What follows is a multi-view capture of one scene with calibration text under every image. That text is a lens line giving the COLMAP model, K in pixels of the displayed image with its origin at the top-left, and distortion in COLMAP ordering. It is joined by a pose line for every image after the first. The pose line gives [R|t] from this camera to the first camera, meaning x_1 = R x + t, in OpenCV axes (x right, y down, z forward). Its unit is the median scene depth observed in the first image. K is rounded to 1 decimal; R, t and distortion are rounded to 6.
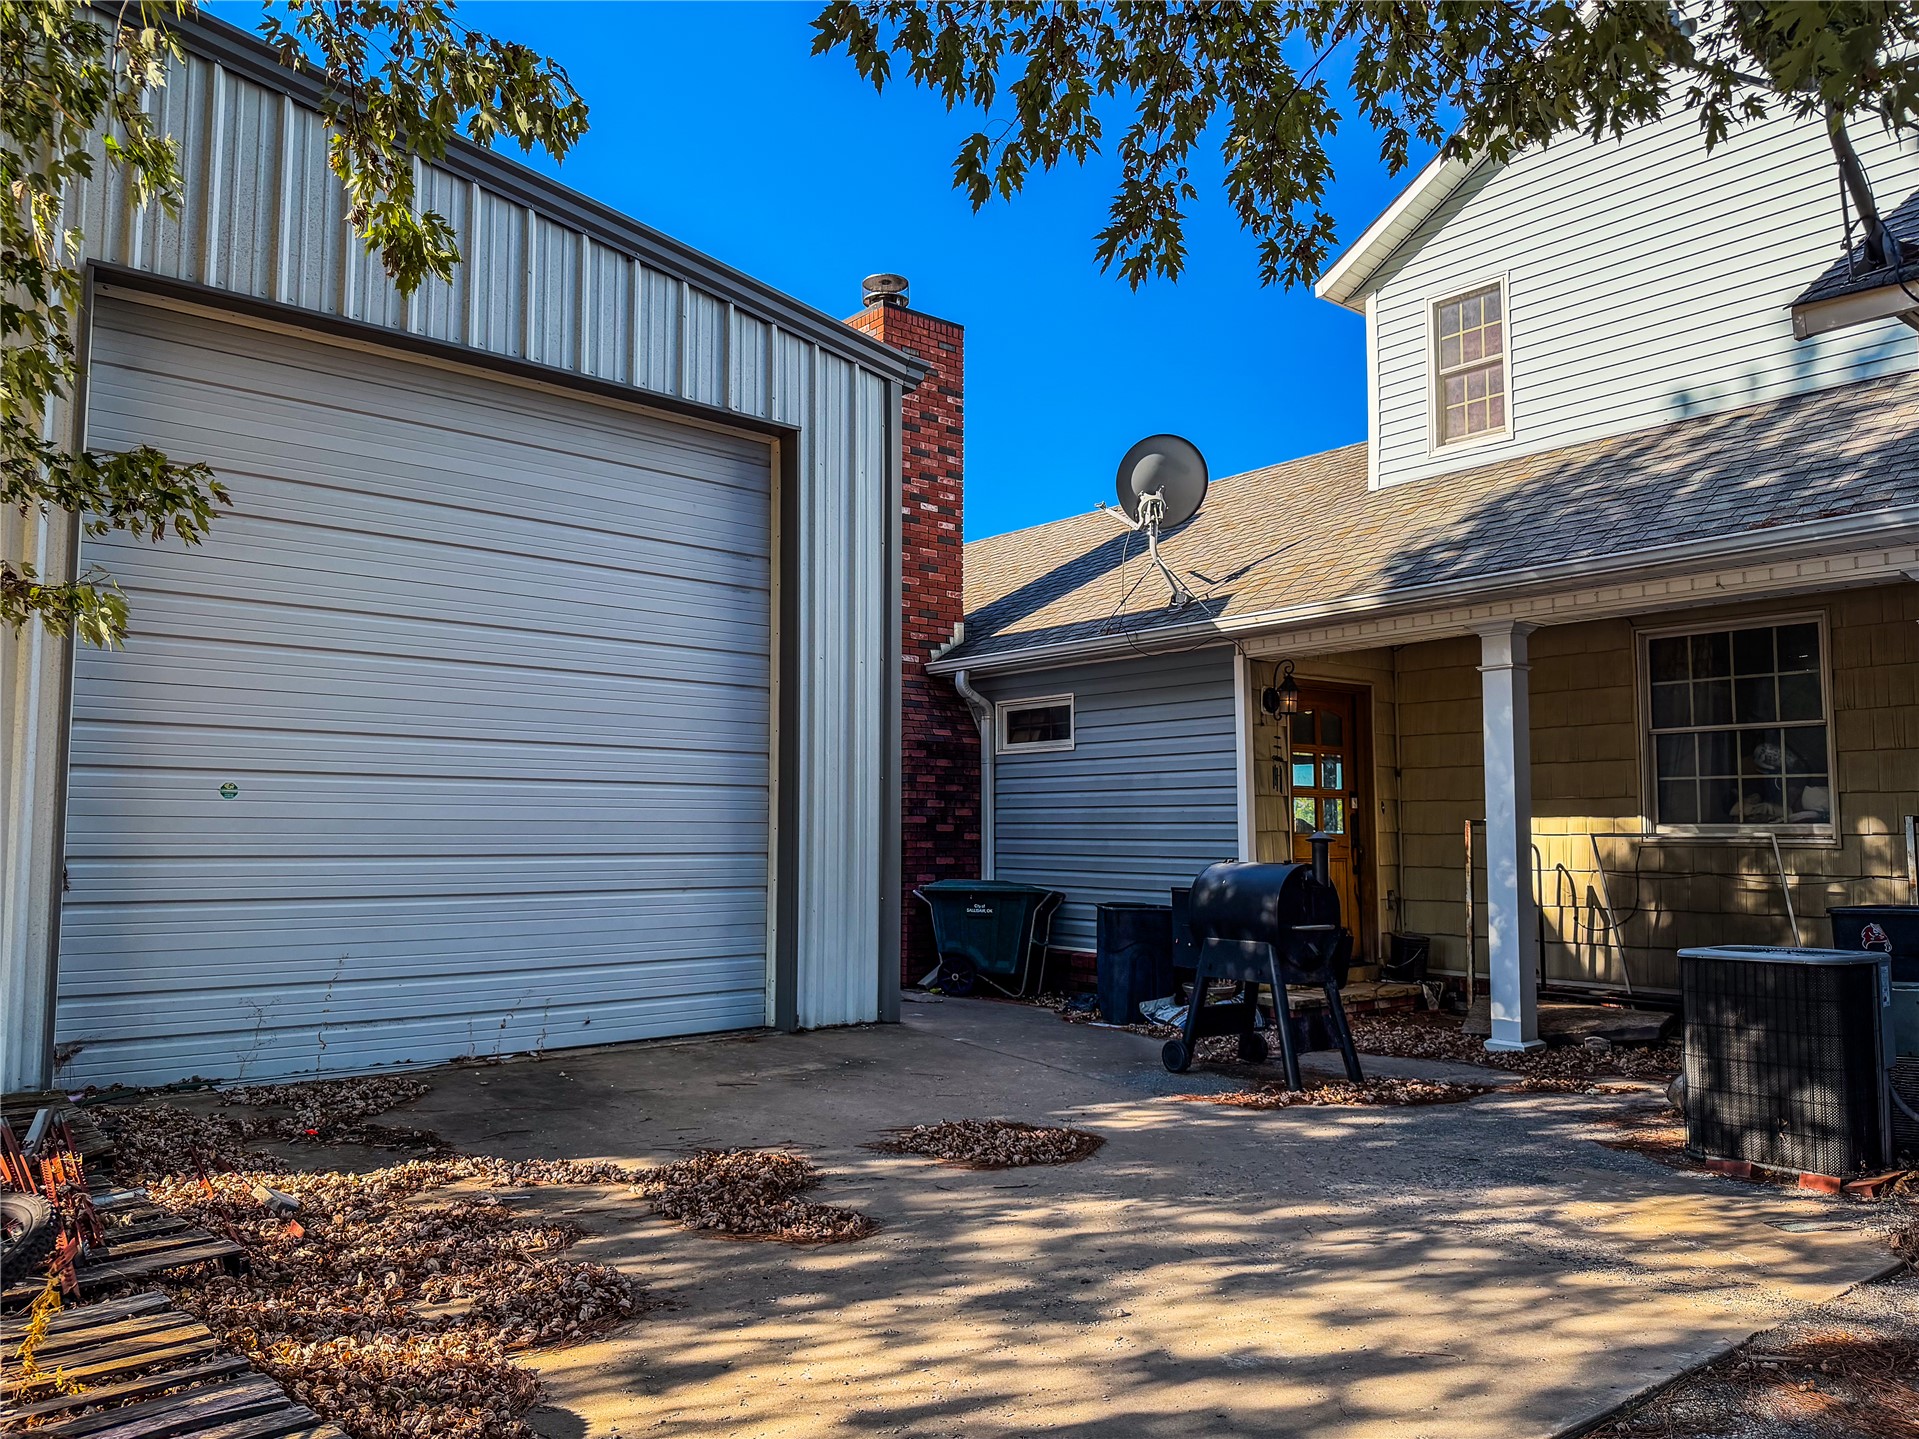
lens RADIAL K [[1364.9, 0, 959.5], [0, 1364.9, 719.5], [0, 0, 1]] dist [0.084412, -0.094512]
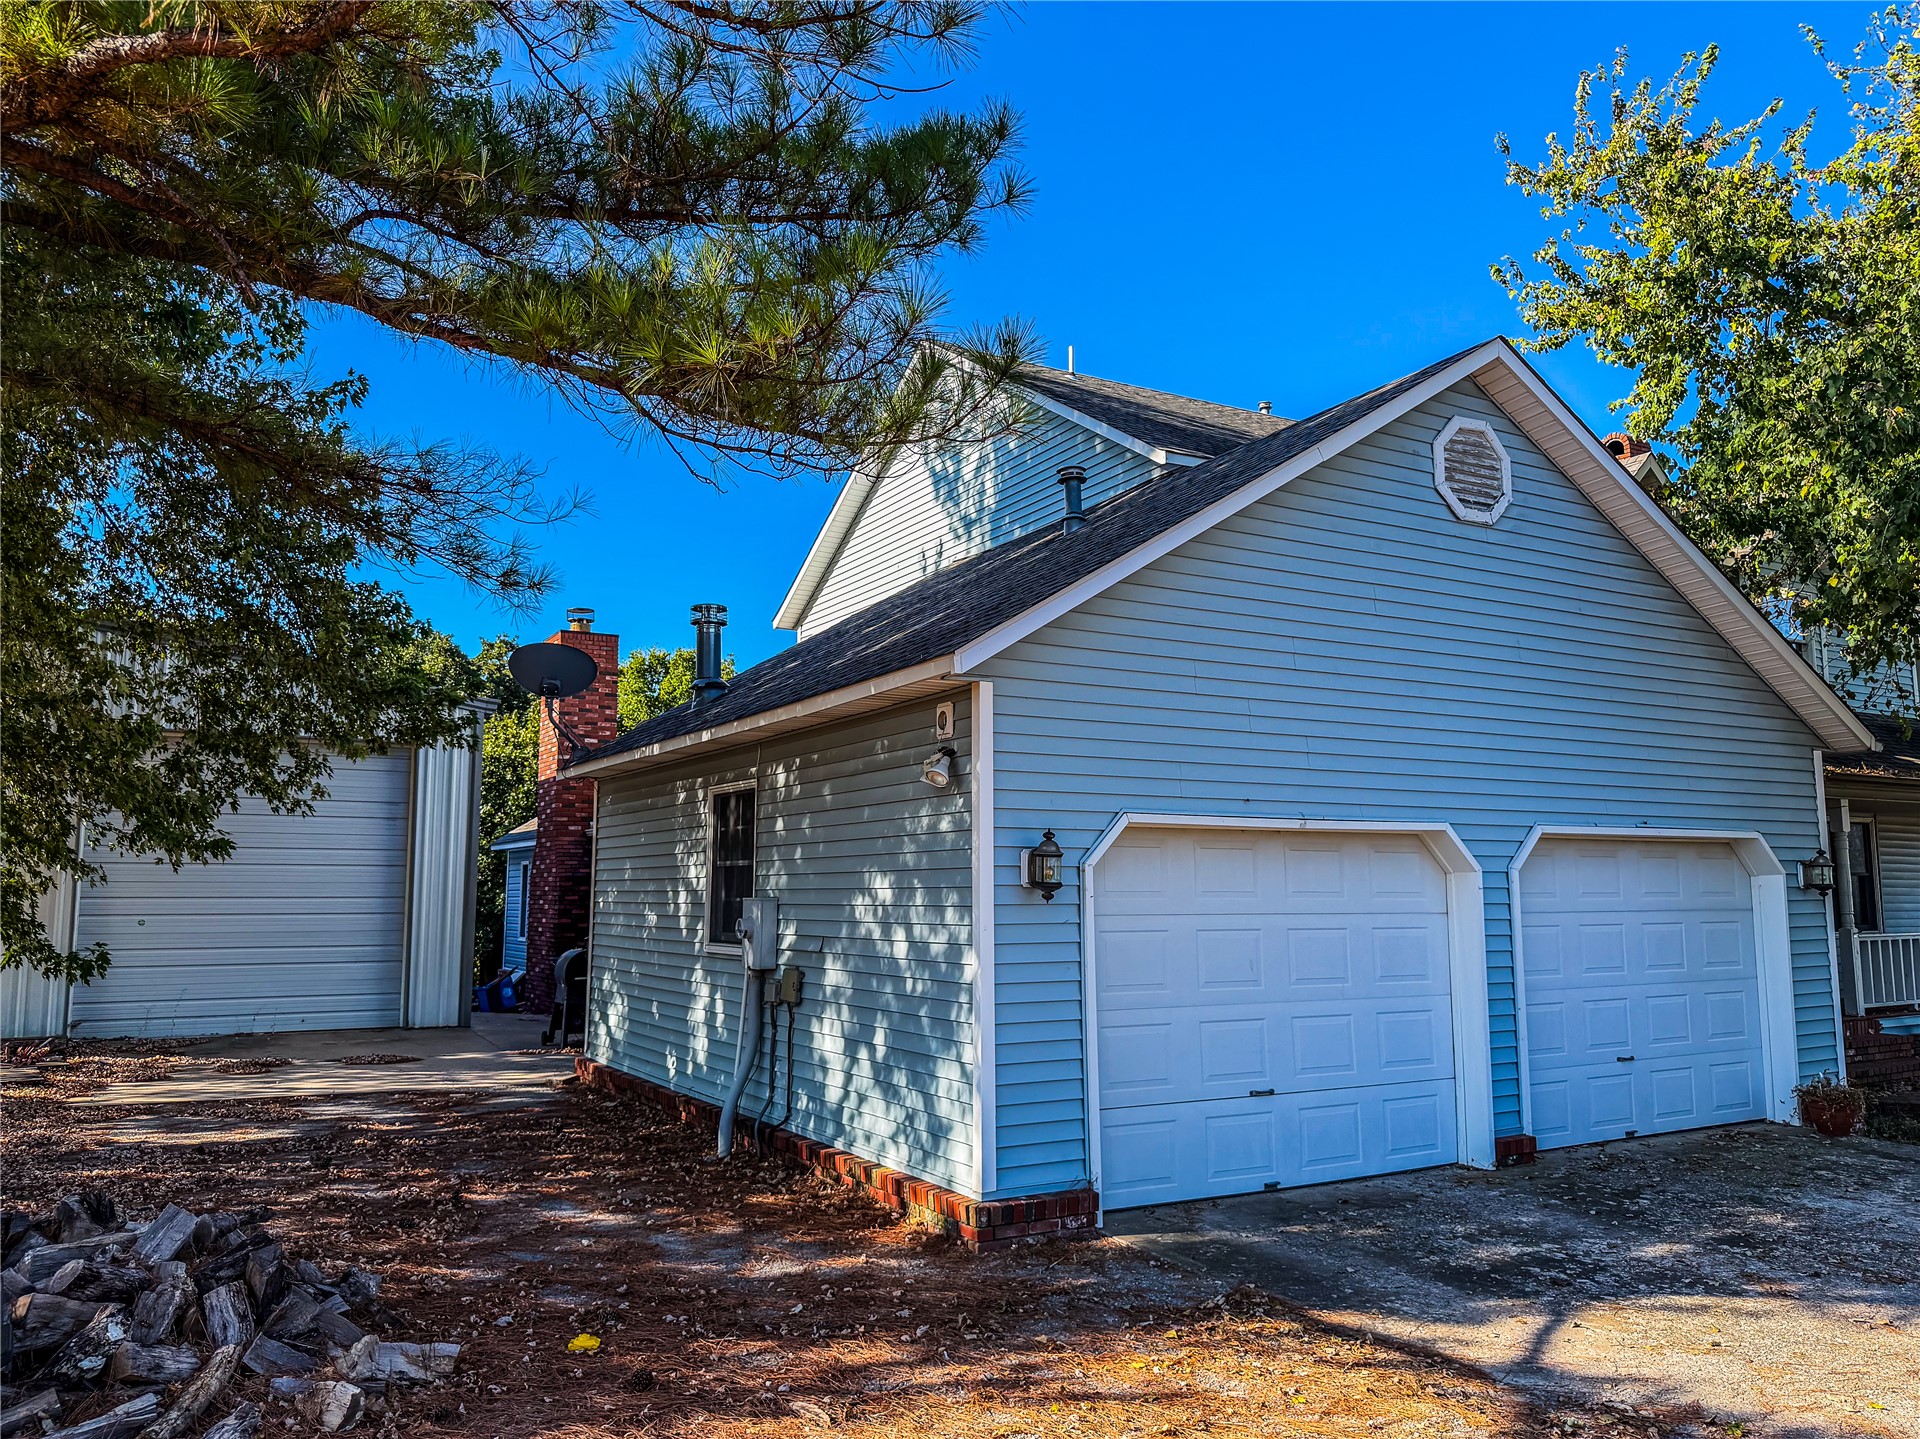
lens RADIAL K [[1365.6, 0, 960.0], [0, 1365.6, 719.5], [0, 0, 1]] dist [0.084412, -0.094512]
pose [[0.987048, -0.020885, -0.159059, 1.936805], [0.015159, 0.999196, -0.037124, -0.288171], [0.159706, 0.034232, 0.986571, -1.799583]]
